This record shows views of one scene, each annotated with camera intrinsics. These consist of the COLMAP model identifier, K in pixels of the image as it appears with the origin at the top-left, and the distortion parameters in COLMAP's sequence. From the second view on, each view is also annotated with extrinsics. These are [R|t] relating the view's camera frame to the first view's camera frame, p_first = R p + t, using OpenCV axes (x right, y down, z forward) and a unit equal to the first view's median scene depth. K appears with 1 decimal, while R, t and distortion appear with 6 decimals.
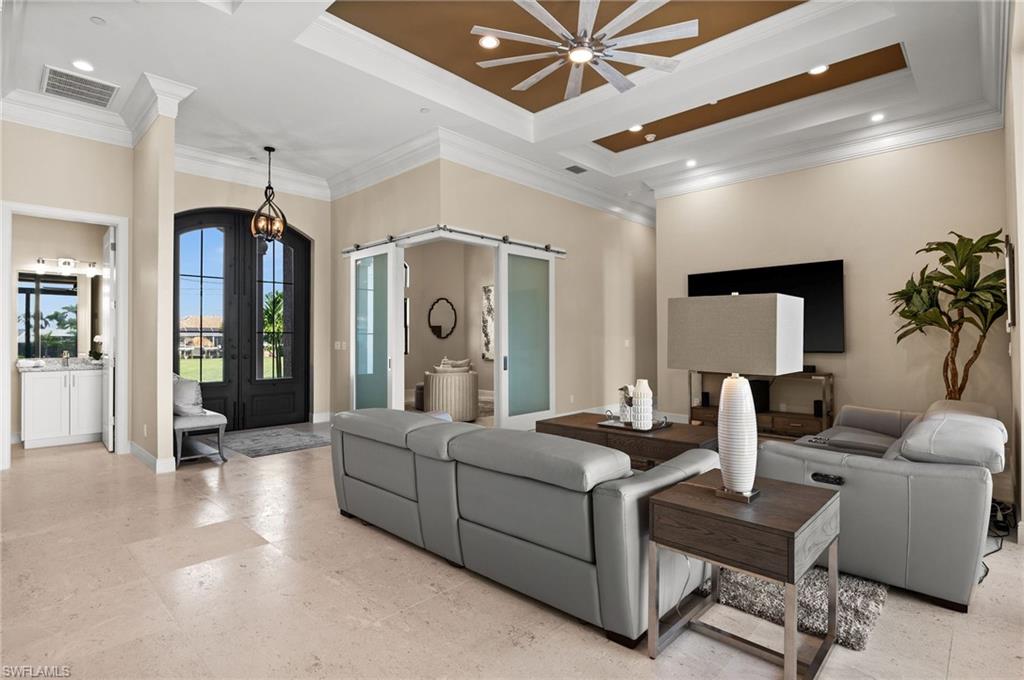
lens RADIAL K [[511.3, 0, 512.0], [0, 511.3, 340.0], [0, 0, 1]] dist [0.000374, -0.000265]
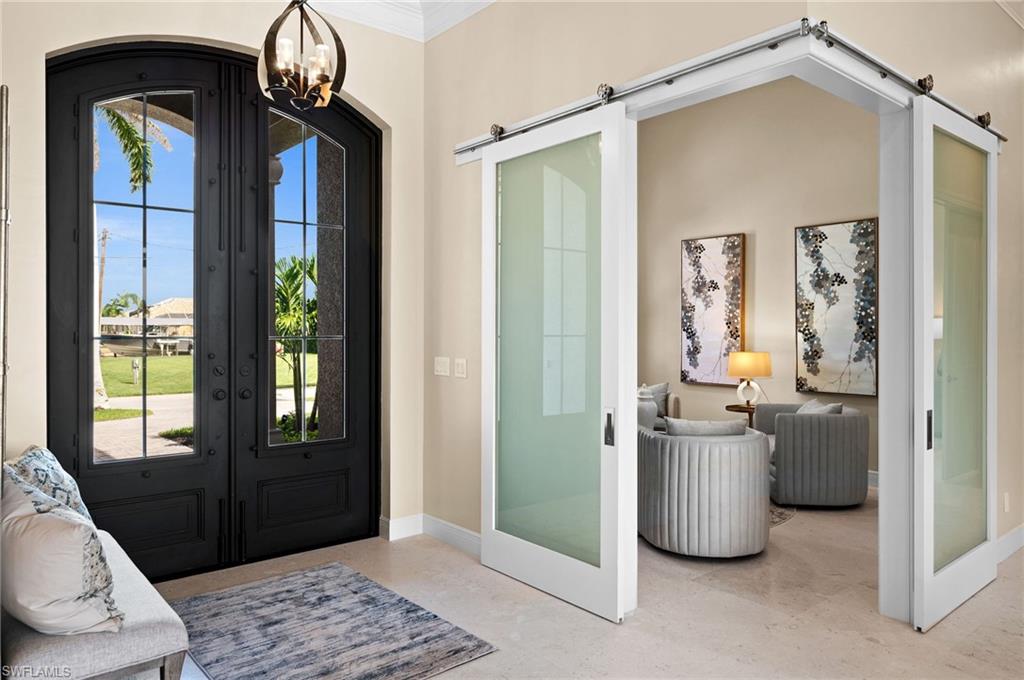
lens RADIAL K [[686.5, 0, 512.0], [0, 686.5, 340.0], [0, 0, 1]] dist [0.008185, 0.002010]
pose [[0.994028, 0.003999, -0.109053, -0.218364], [-0.002390, 0.999886, 0.014883, -0.020446], [0.109100, -0.014533, 0.993925, 0.419597]]
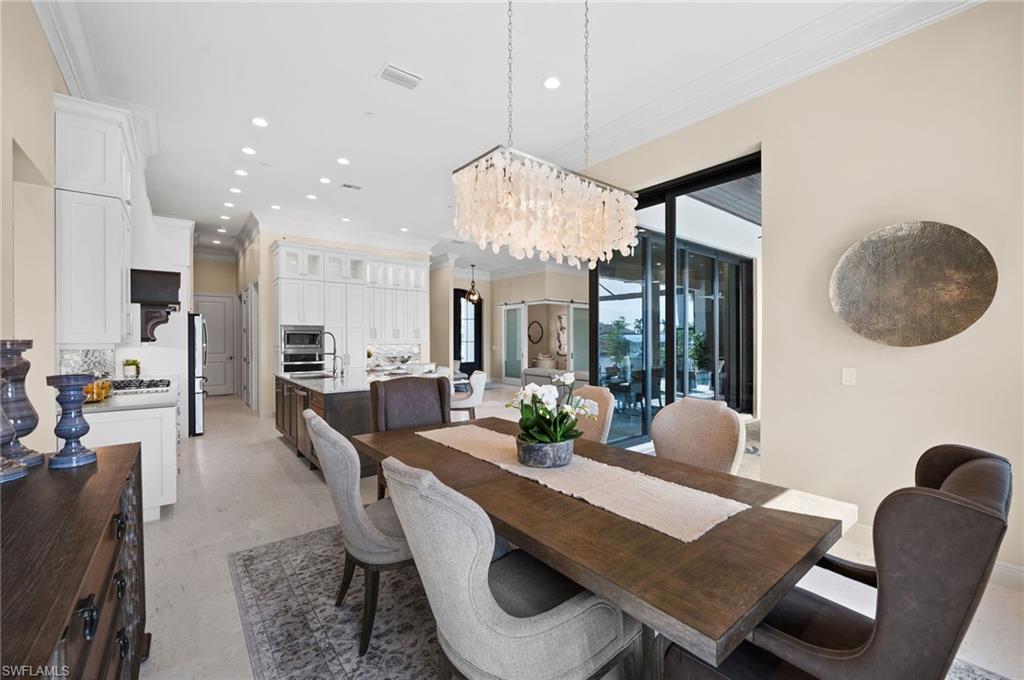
lens RADIAL K [[429.8, 0, 512.0], [0, 429.8, 340.0], [0, 0, 1]] dist [-0.008649, -0.000012]
pose [[0.991834, 0.000932, -0.127536, -0.031220], [-0.000863, 0.999999, 0.000599, -0.022976], [0.127536, -0.000484, 0.991834, -0.818031]]
